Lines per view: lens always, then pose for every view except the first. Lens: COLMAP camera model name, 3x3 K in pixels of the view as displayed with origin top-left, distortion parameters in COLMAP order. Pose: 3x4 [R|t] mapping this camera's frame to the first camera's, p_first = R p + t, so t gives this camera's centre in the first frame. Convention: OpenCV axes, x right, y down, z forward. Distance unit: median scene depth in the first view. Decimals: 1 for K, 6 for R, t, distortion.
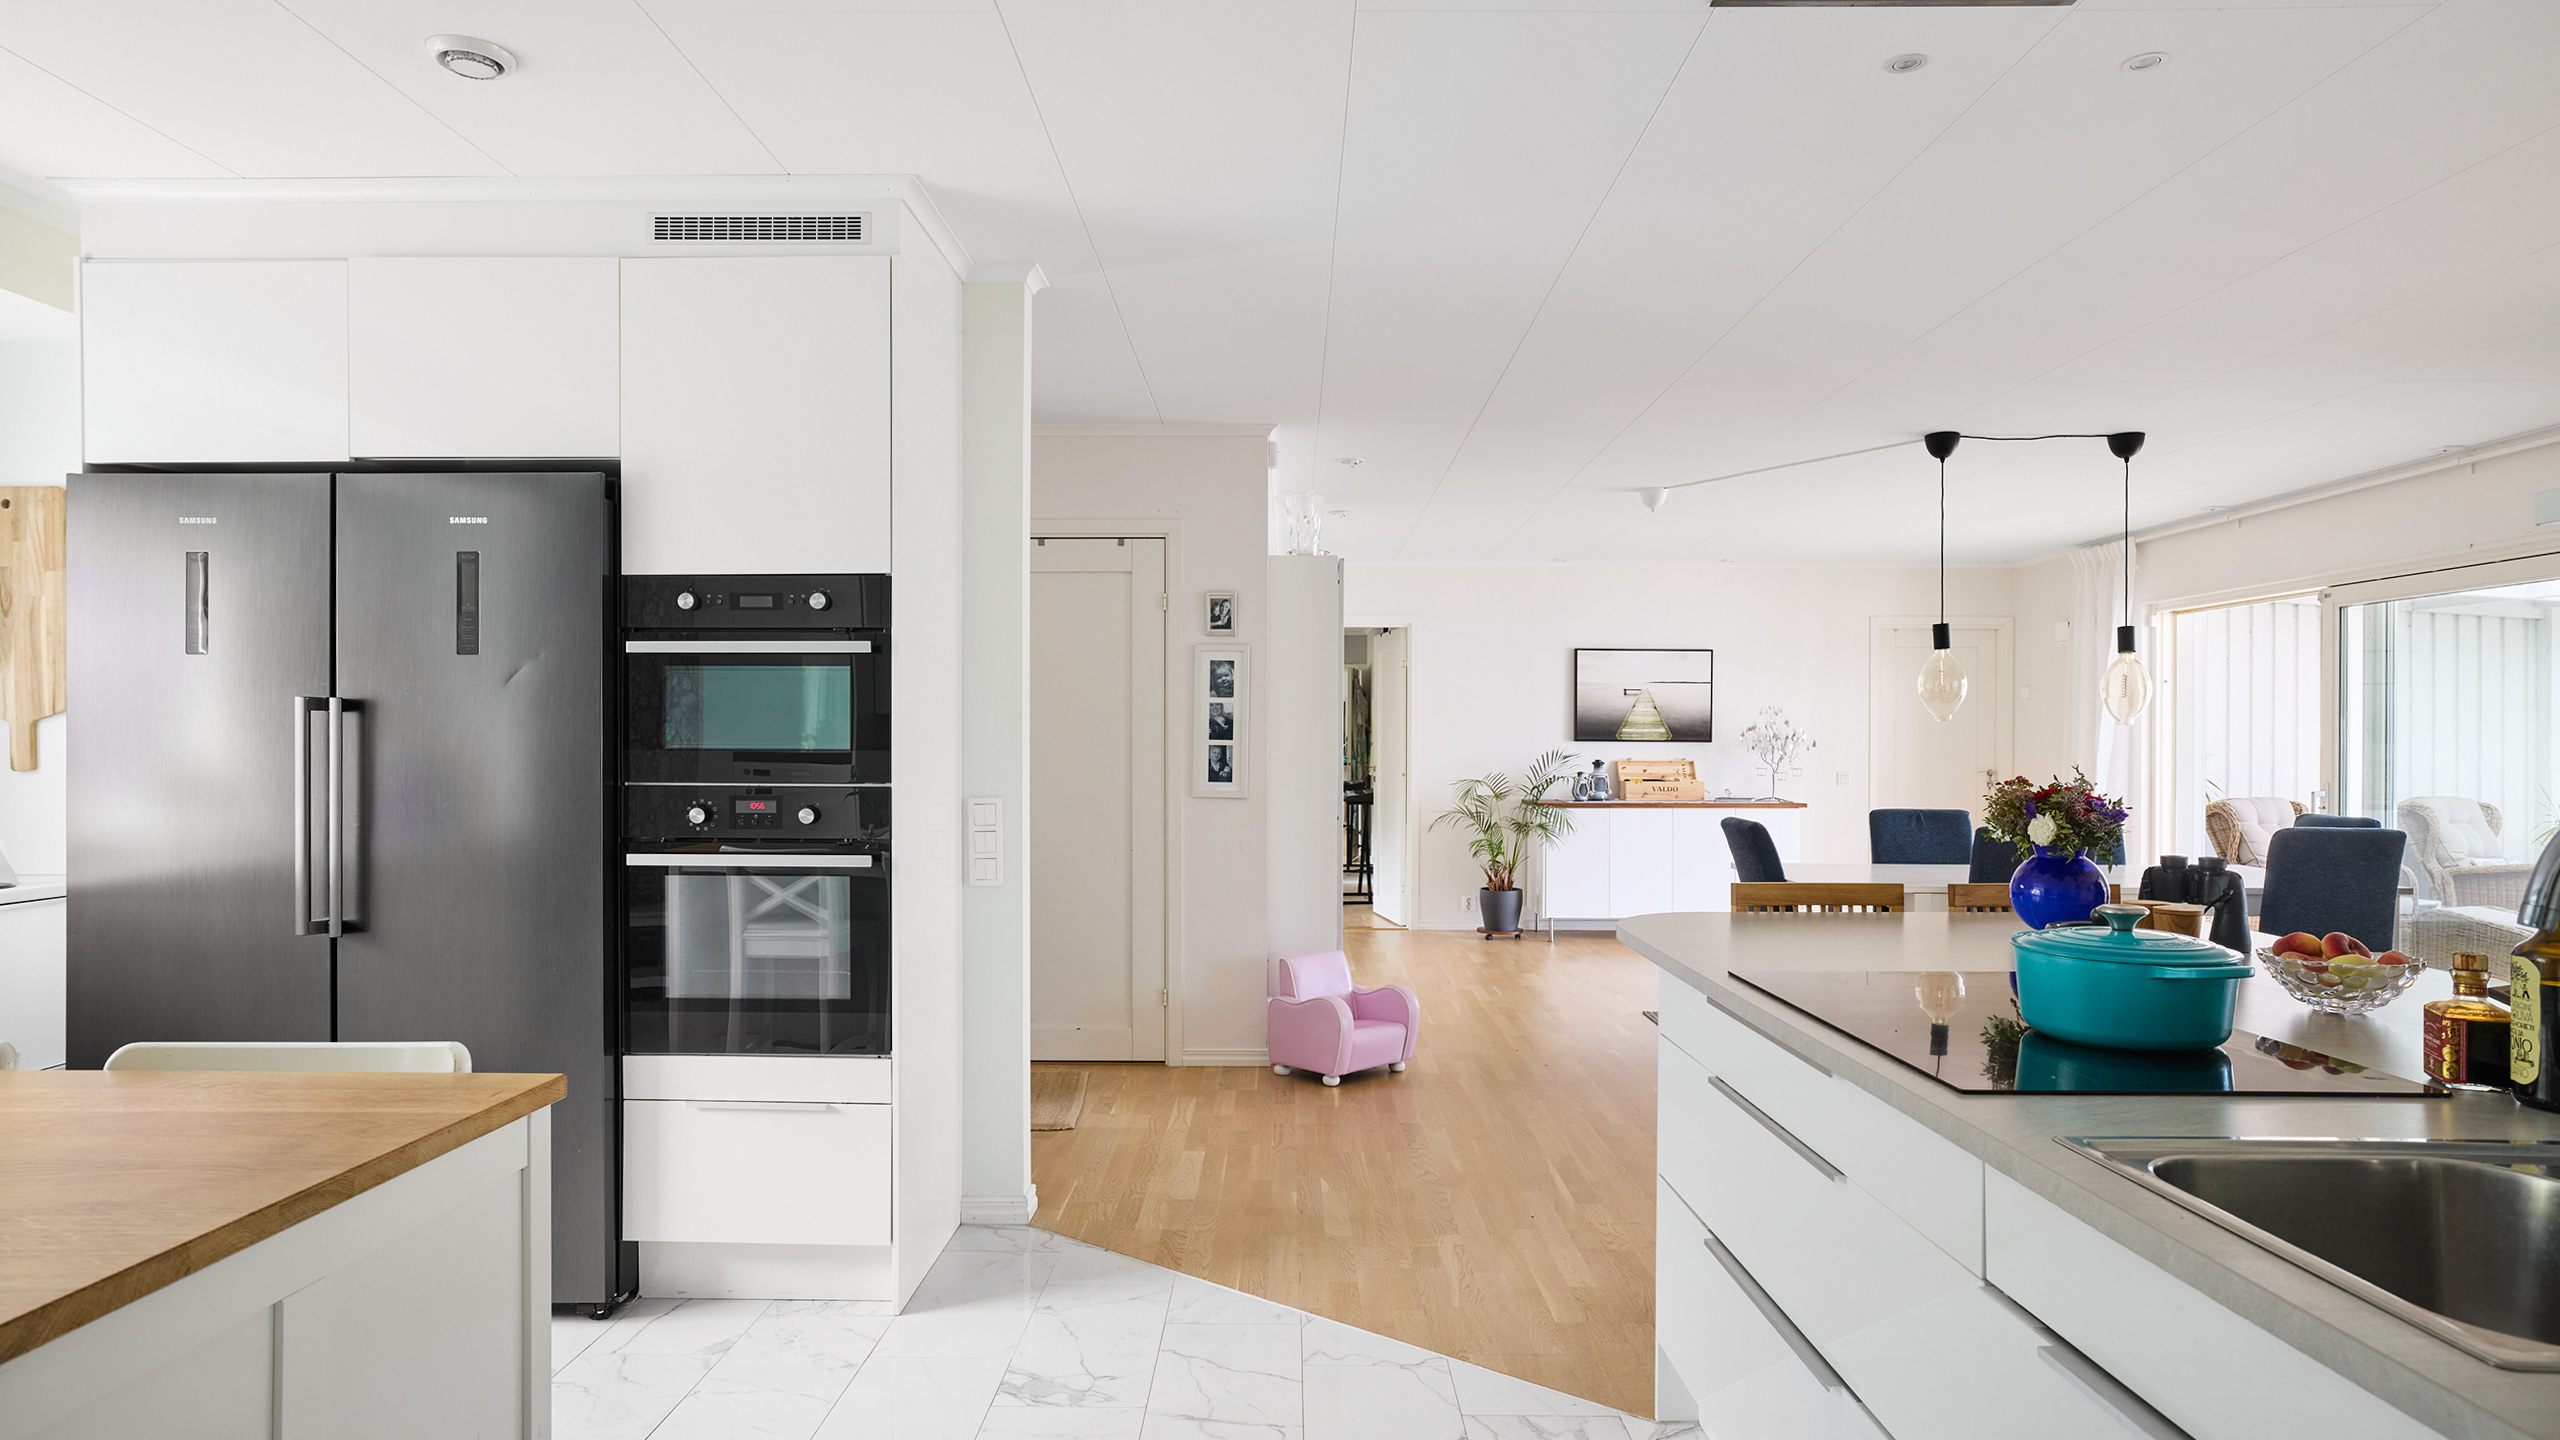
lens RADIAL K [[1380.5, 0, 1278.3], [0, 1380.5, 730.0], [0, 0, 1]] dist [0.000224, 0.000061]
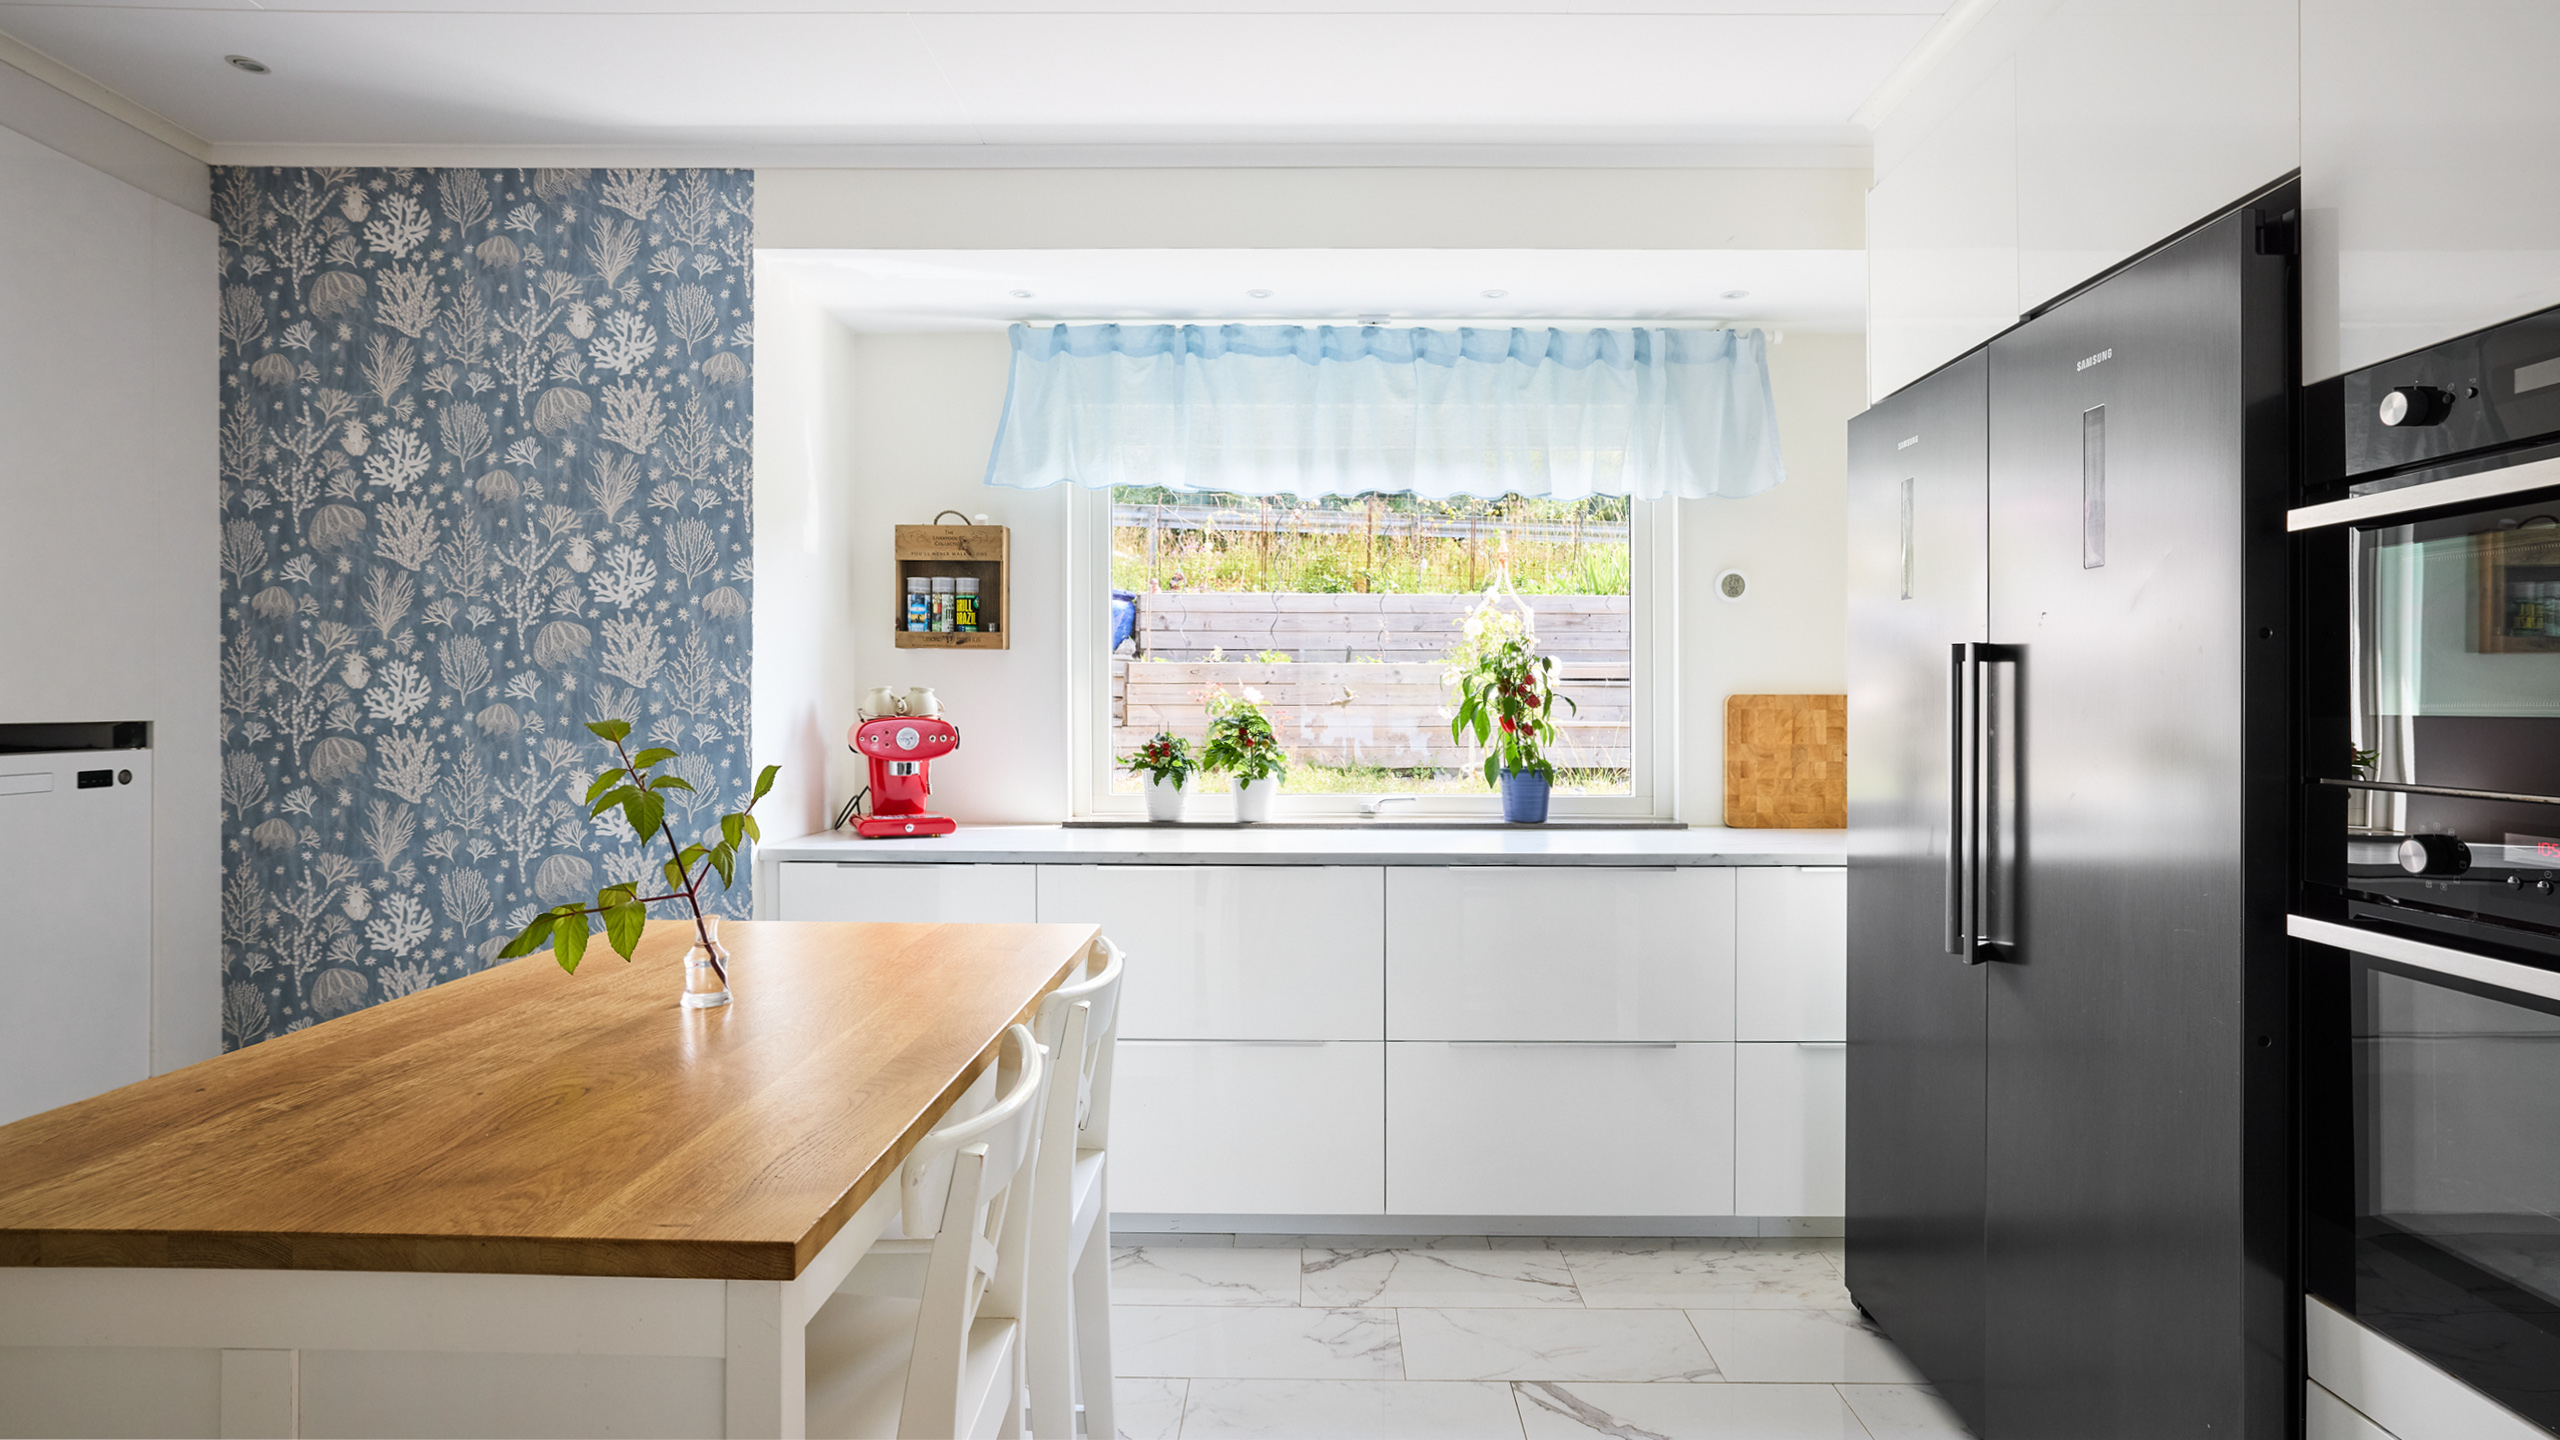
lens RADIAL K [[1312.0, 0, 1285.2], [0, 1312.0, 714.6], [0, 0, 1]] dist [-0.002469, 0.000265]
pose [[-0.000795, 0.007373, -0.999973, 0.028794], [0.005114, 0.999960, 0.007369, 0.007929], [0.999987, -0.005108, -0.000832, 0.621174]]
